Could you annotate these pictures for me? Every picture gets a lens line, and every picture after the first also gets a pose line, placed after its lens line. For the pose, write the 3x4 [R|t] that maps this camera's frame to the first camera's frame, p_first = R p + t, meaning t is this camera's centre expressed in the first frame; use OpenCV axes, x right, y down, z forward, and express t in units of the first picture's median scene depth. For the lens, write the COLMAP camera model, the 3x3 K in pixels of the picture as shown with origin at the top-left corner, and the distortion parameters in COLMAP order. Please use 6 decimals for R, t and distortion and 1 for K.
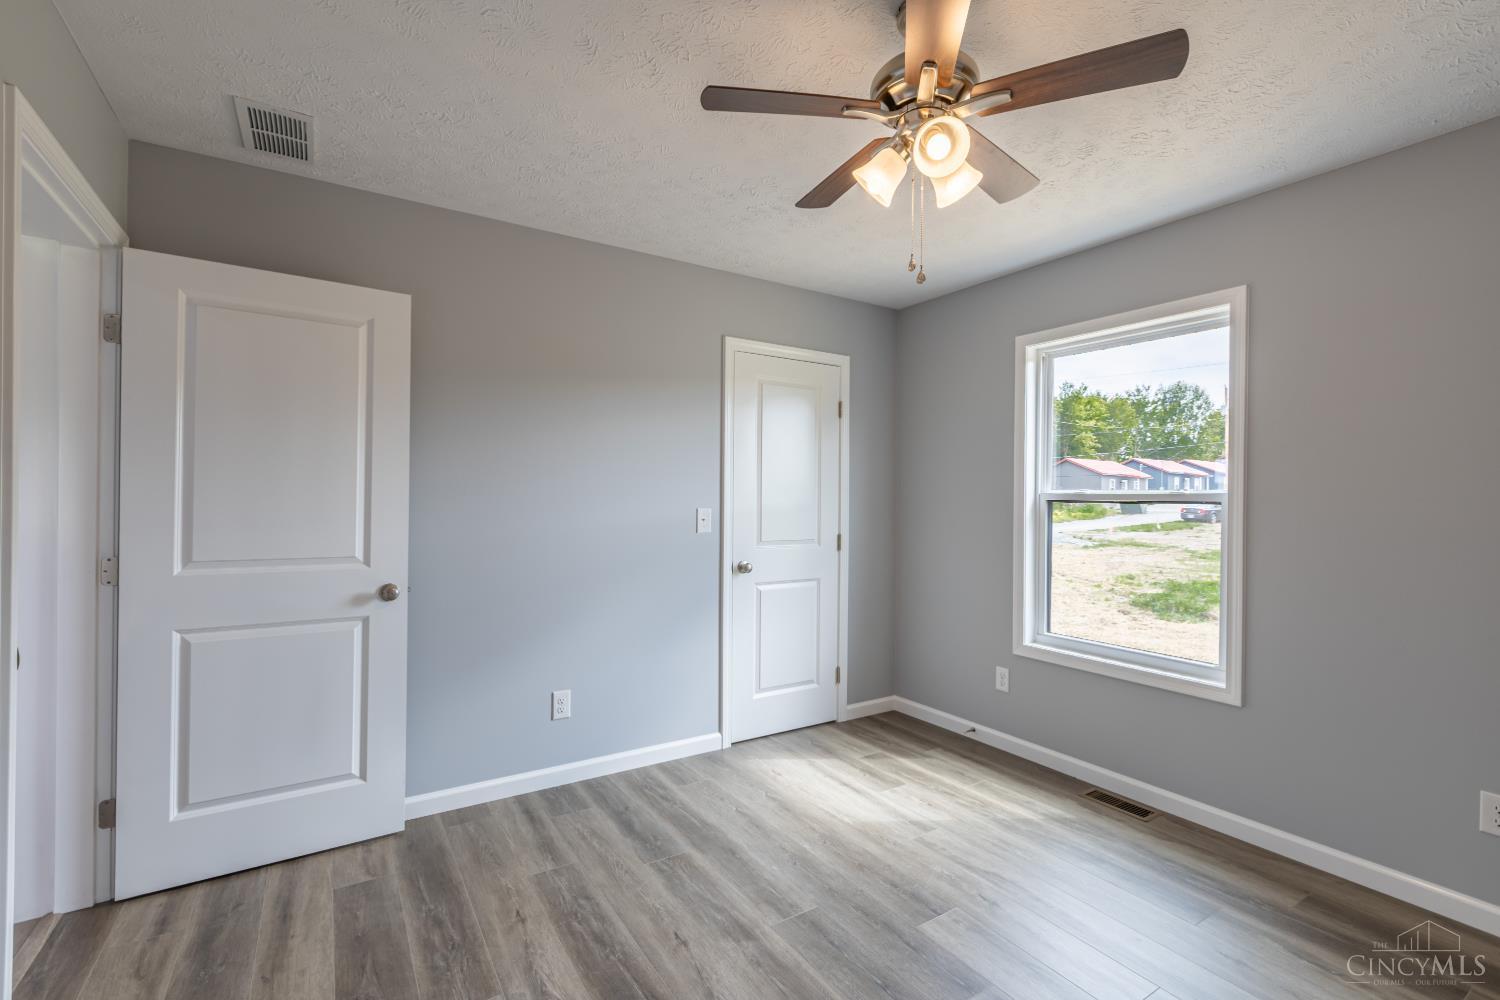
lens RADIAL K [[674.8, 0, 746.9], [0, 674.8, 503.2], [0, 0, 1]] dist [-0.000805, -0.000286]
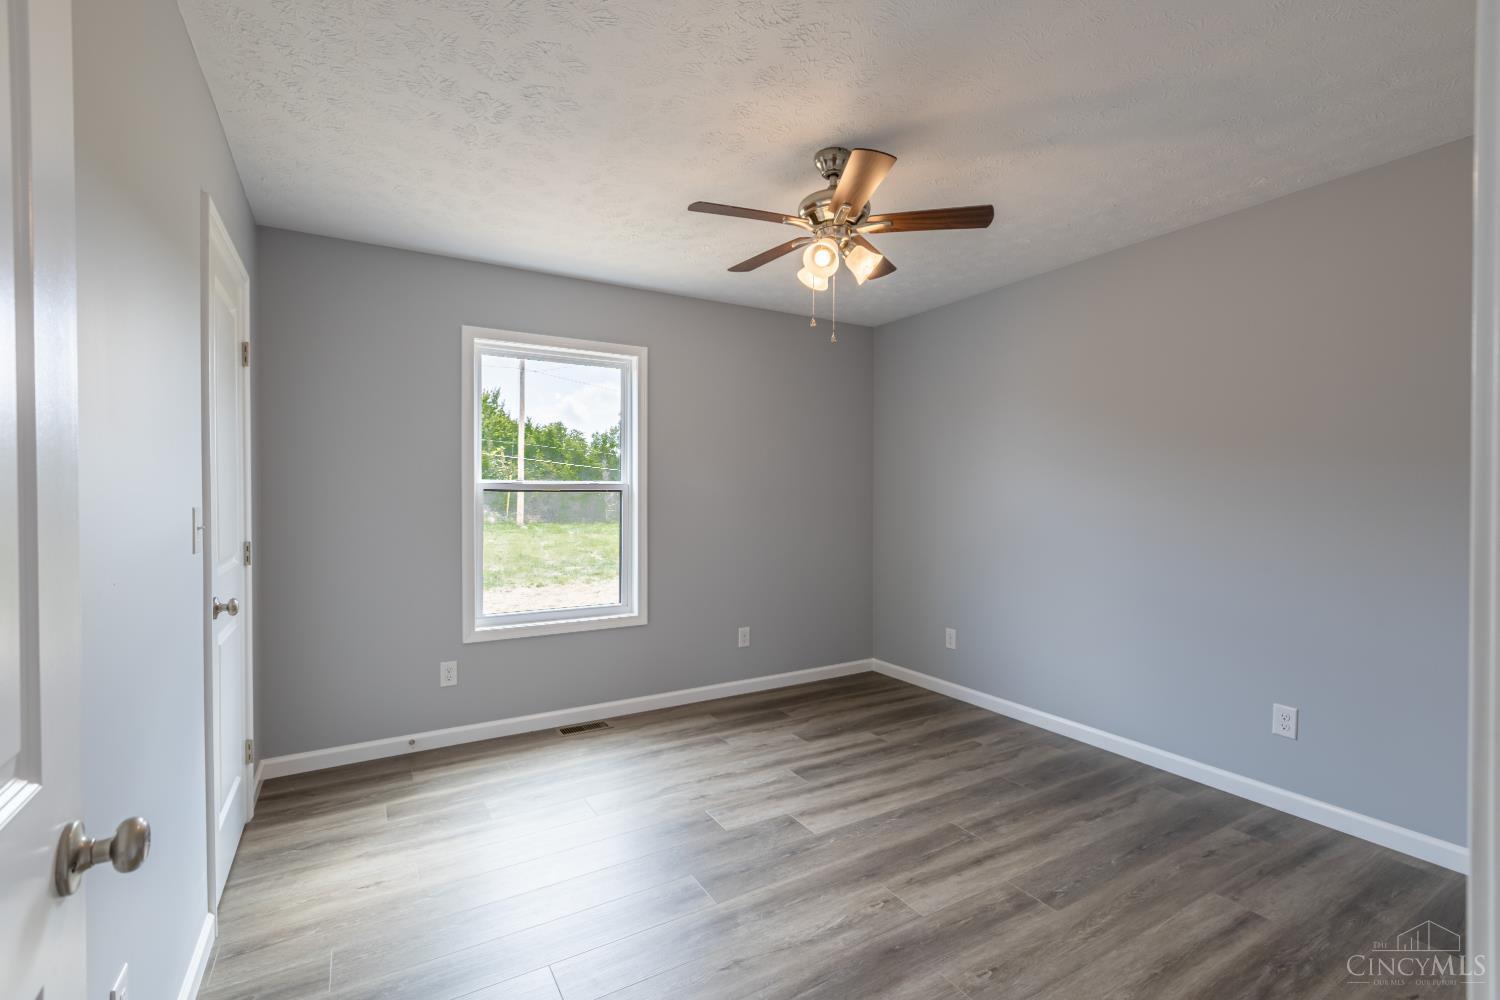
lens RADIAL K [[674.8, 0, 746.9], [0, 674.8, 503.2], [0, 0, 1]] dist [-0.000805, -0.000286]
pose [[0.026554, -0.028286, 0.999247, -0.614288], [0.009189, 0.999564, 0.028051, -0.009313], [-0.999605, 0.008438, 0.026803, 0.577717]]
